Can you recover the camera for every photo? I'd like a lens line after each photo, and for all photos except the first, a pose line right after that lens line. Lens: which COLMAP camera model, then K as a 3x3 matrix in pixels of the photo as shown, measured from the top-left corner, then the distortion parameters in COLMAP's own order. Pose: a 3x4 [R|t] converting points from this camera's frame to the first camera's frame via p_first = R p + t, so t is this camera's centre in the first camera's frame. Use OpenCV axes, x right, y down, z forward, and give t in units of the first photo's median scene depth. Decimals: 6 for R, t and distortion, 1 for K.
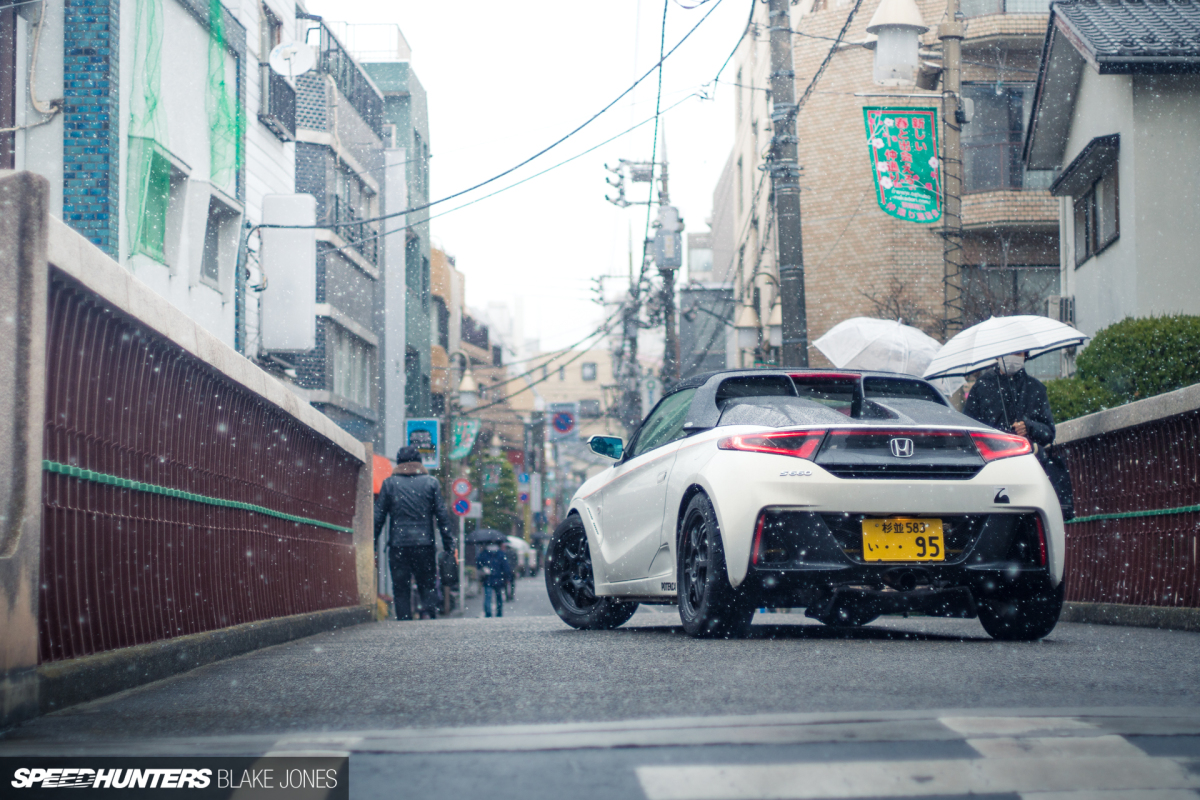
lens RADIAL K [[2689.9, 0, 600.0], [0, 2689.9, 400.0], [0, 0, 1]] dist [-0.066719, 0.088942]
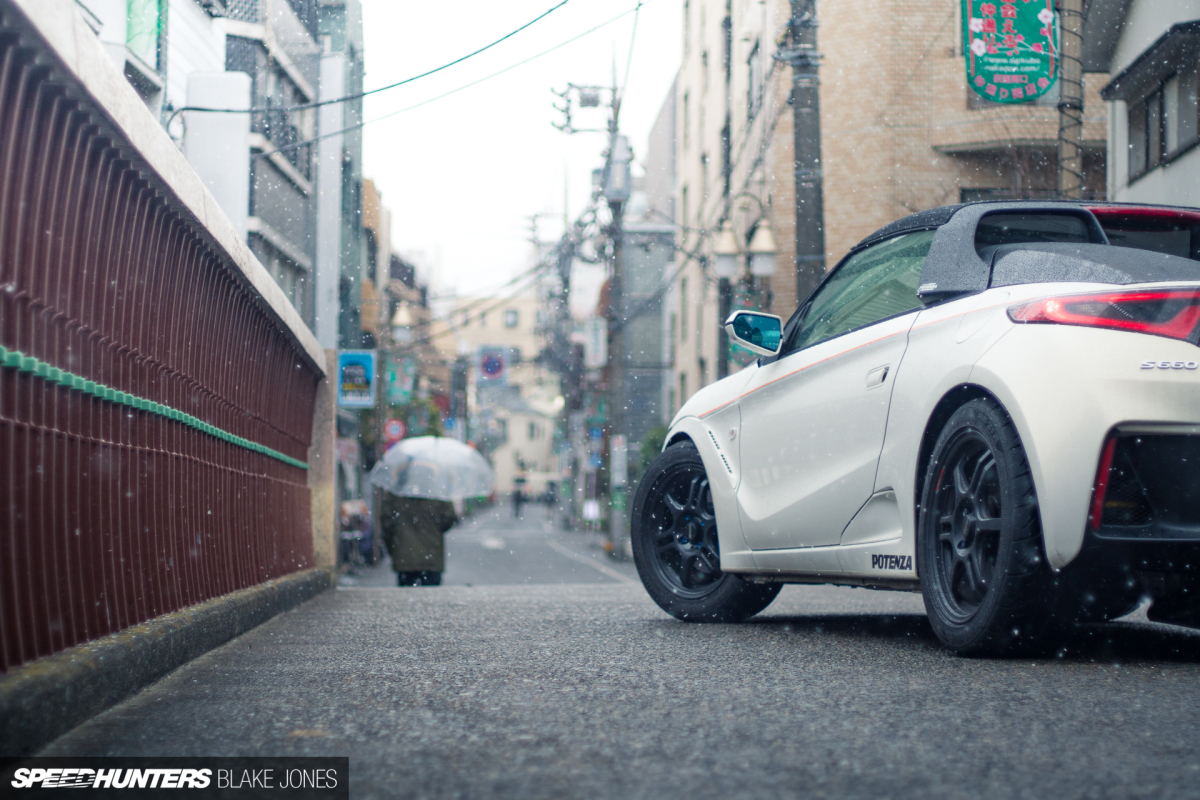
lens RADIAL K [[2689.9, 0, 600.0], [0, 2689.9, 400.0], [0, 0, 1]] dist [-0.066719, 0.088942]
pose [[0.999316, 0.019570, 0.031380, -0.020771], [-0.020144, 0.999633, 0.018094, 0.009045], [-0.031014, -0.018714, 0.999344, 0.152577]]
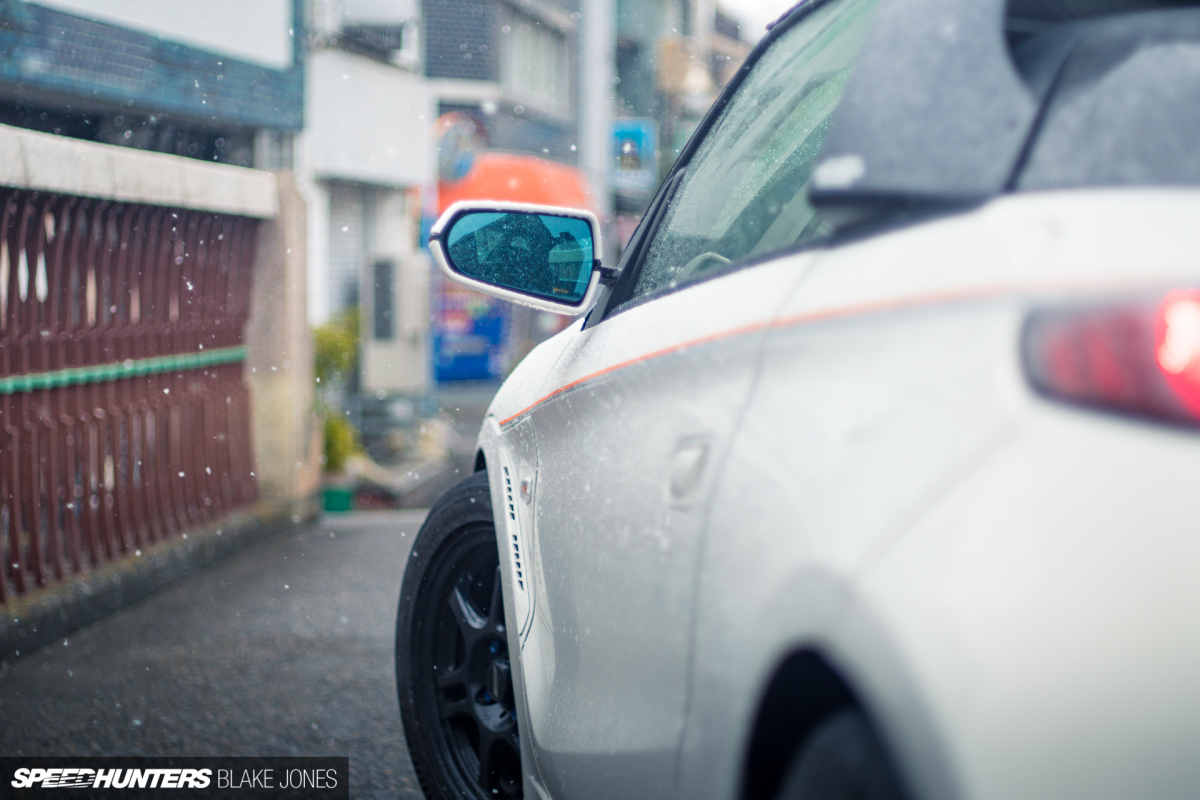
lens RADIAL K [[2760.1, 0, 600.0], [0, 2760.1, 400.0], [0, 0, 1]] dist [-0.017164, -0.015230]
pose [[0.994883, 0.016395, -0.099695, 0.013024], [-0.005593, 0.994170, 0.107677, 0.001767], [0.100879, -0.106568, 0.989175, 0.302793]]
